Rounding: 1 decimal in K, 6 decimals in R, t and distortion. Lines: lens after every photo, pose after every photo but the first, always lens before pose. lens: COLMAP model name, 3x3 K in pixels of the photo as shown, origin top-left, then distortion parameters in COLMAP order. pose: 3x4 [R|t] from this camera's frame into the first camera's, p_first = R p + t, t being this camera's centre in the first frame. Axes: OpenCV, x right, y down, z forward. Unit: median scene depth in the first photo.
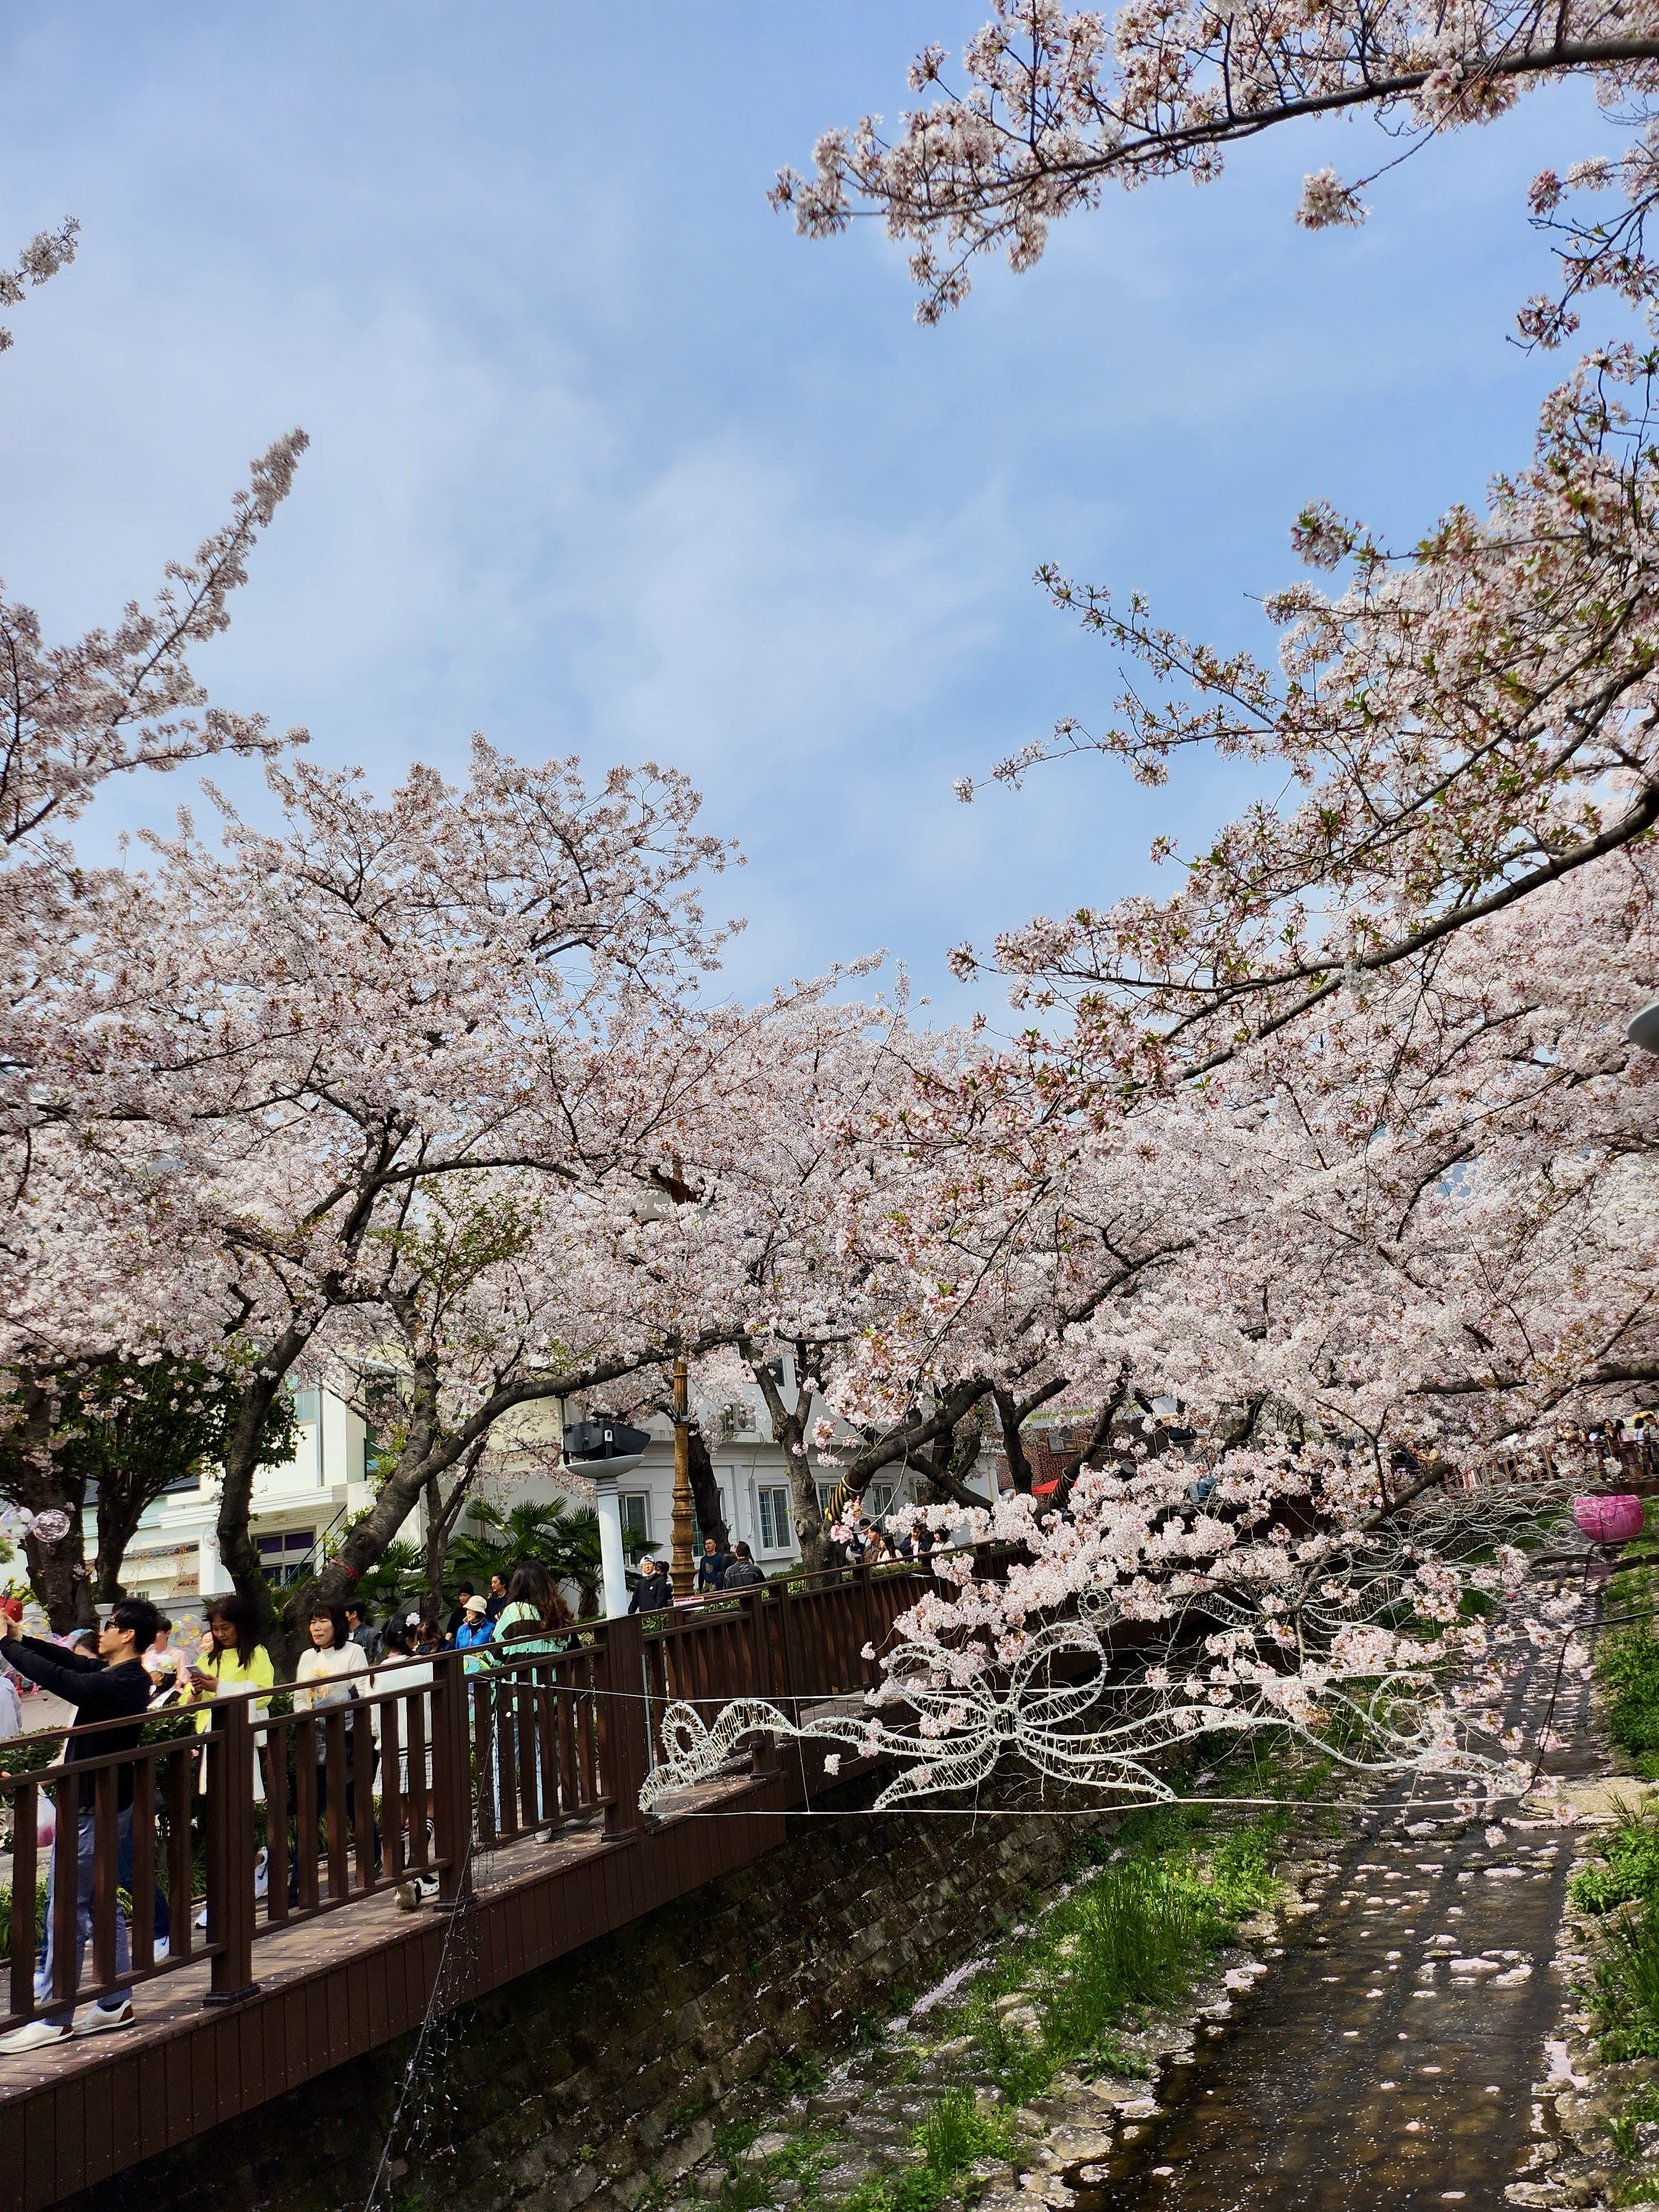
lens RADIAL K [[1580.2, 0, 850.5], [0, 1580.2, 1112.9], [0, 0, 1]] dist [0.068694, -0.065041]
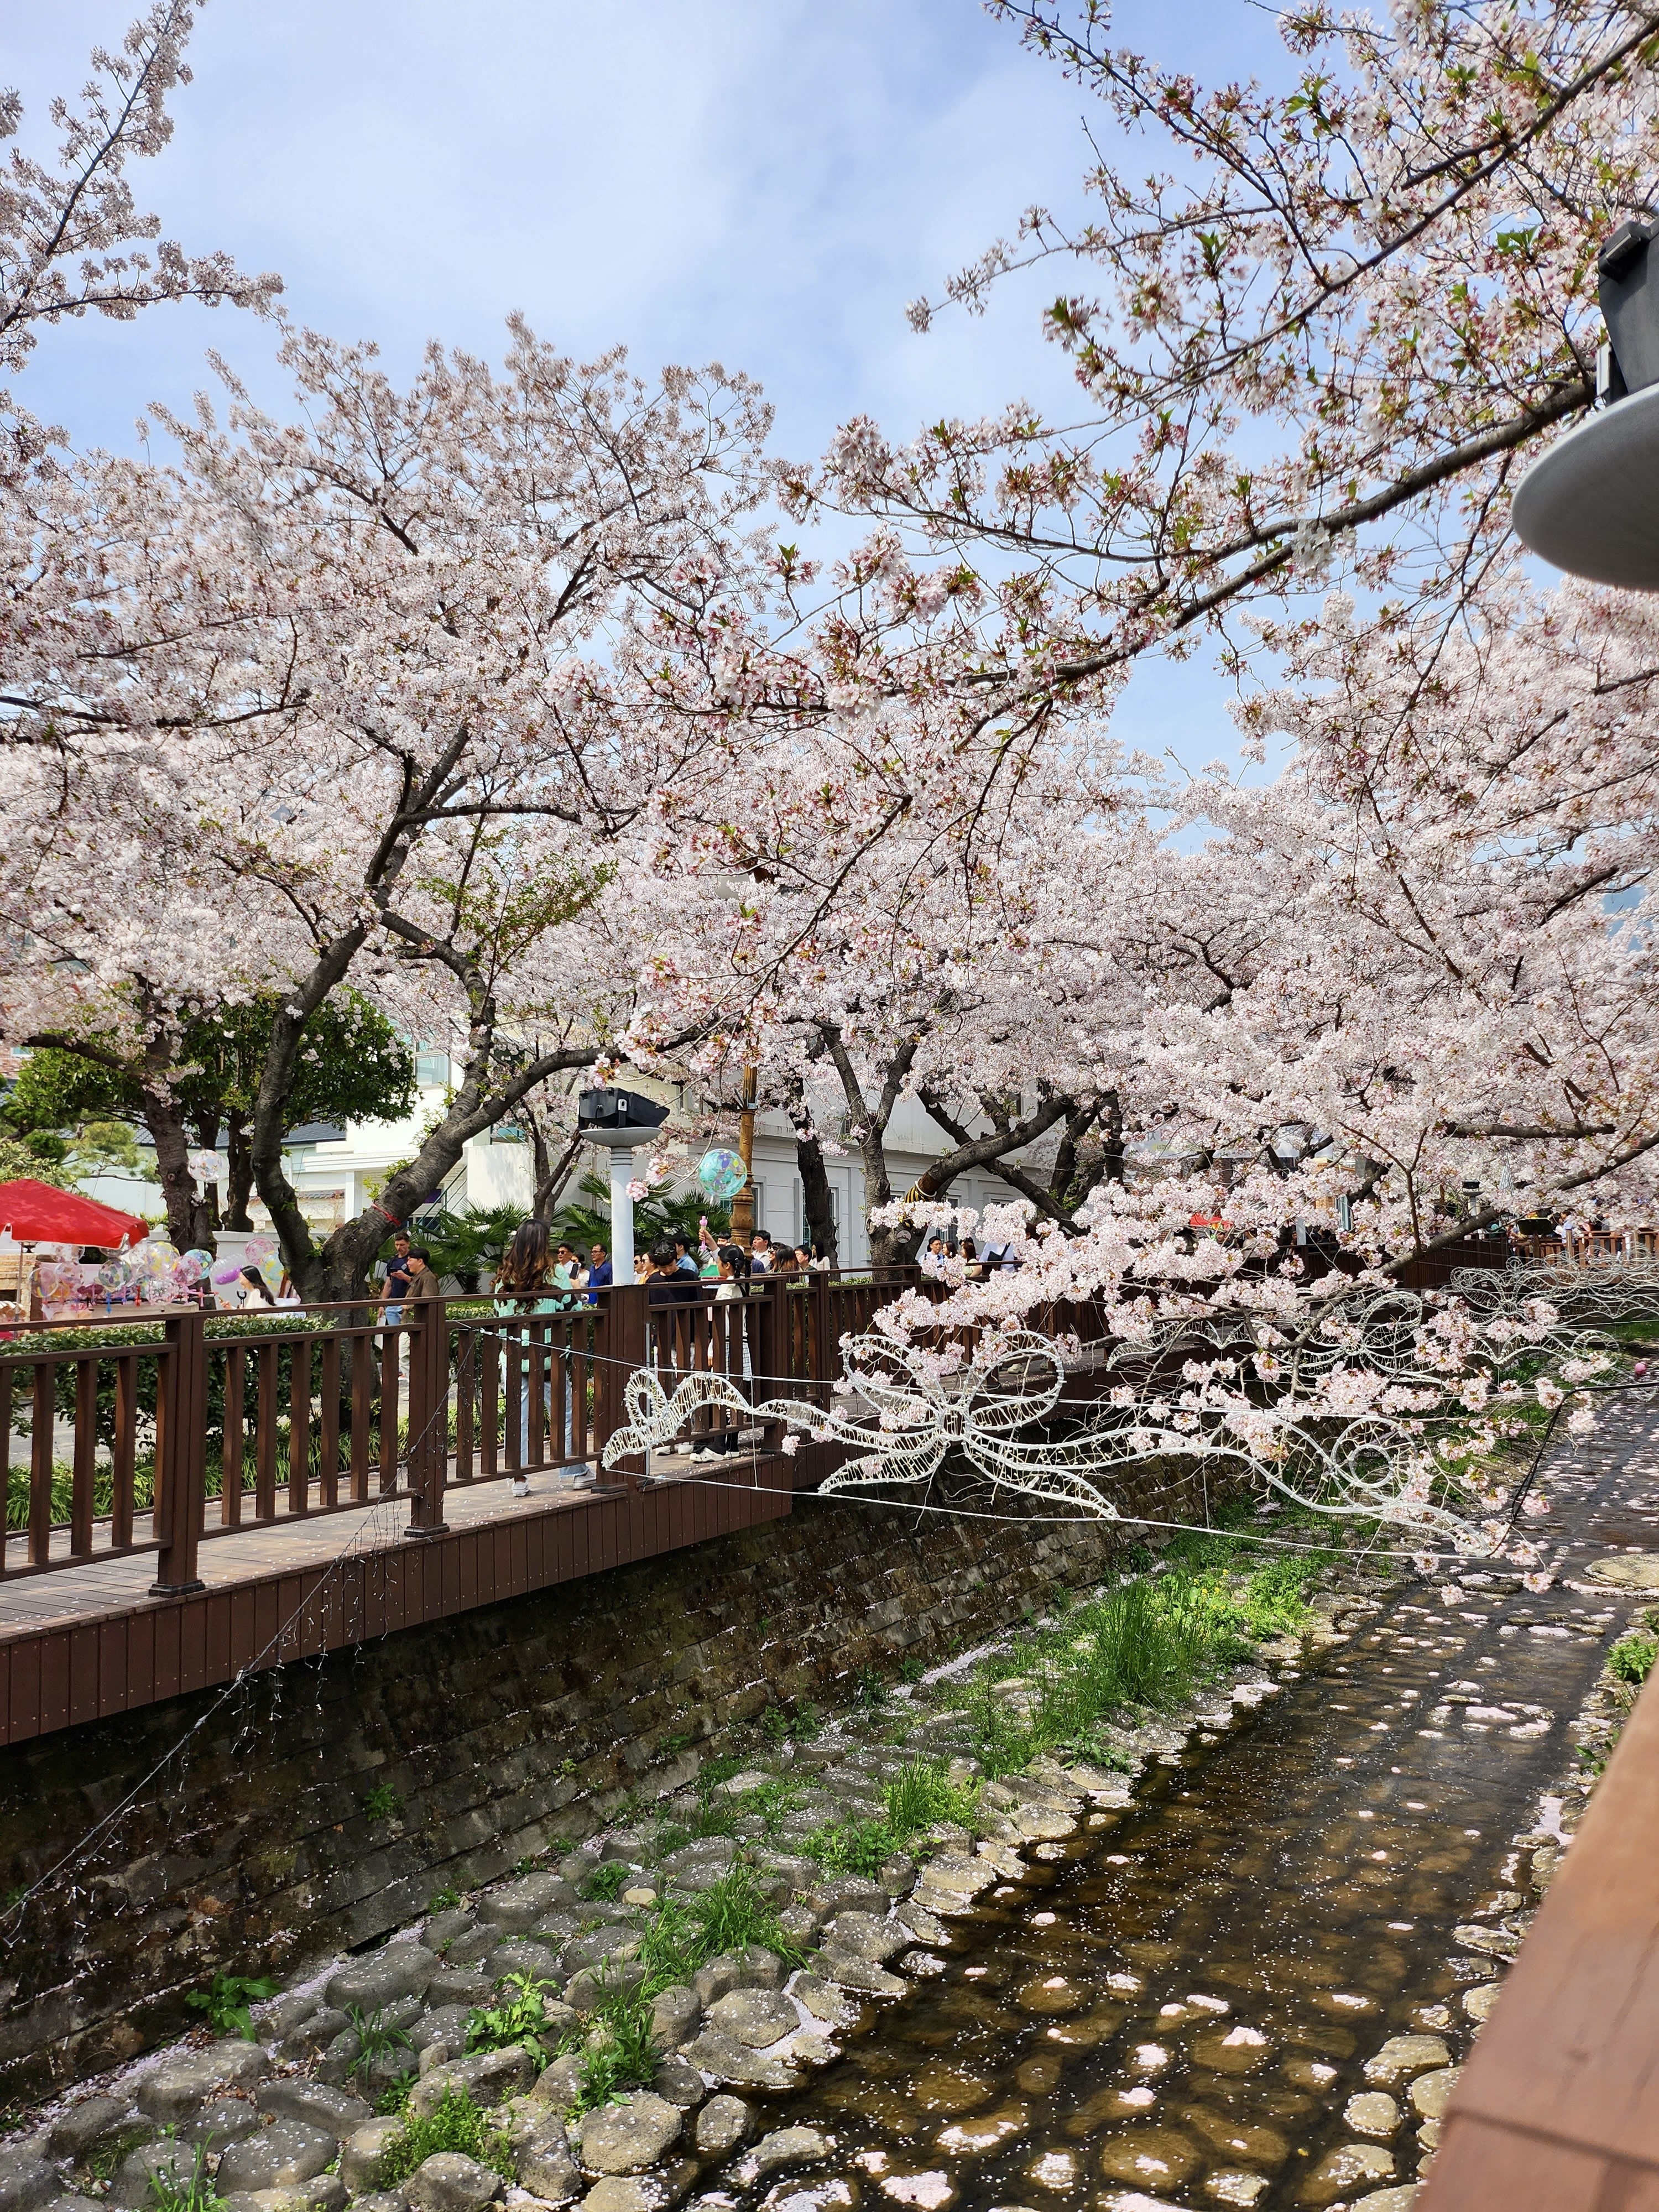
lens RADIAL K [[1580.2, 0, 837.8], [0, 1580.2, 1124.9], [0, 0, 1]] dist [0.068694, -0.065041]
pose [[0.990072, 0.090030, -0.107941, 0.094188], [-0.068632, 0.979823, 0.187716, 0.028344], [0.122663, -0.178444, 0.976274, 0.081123]]
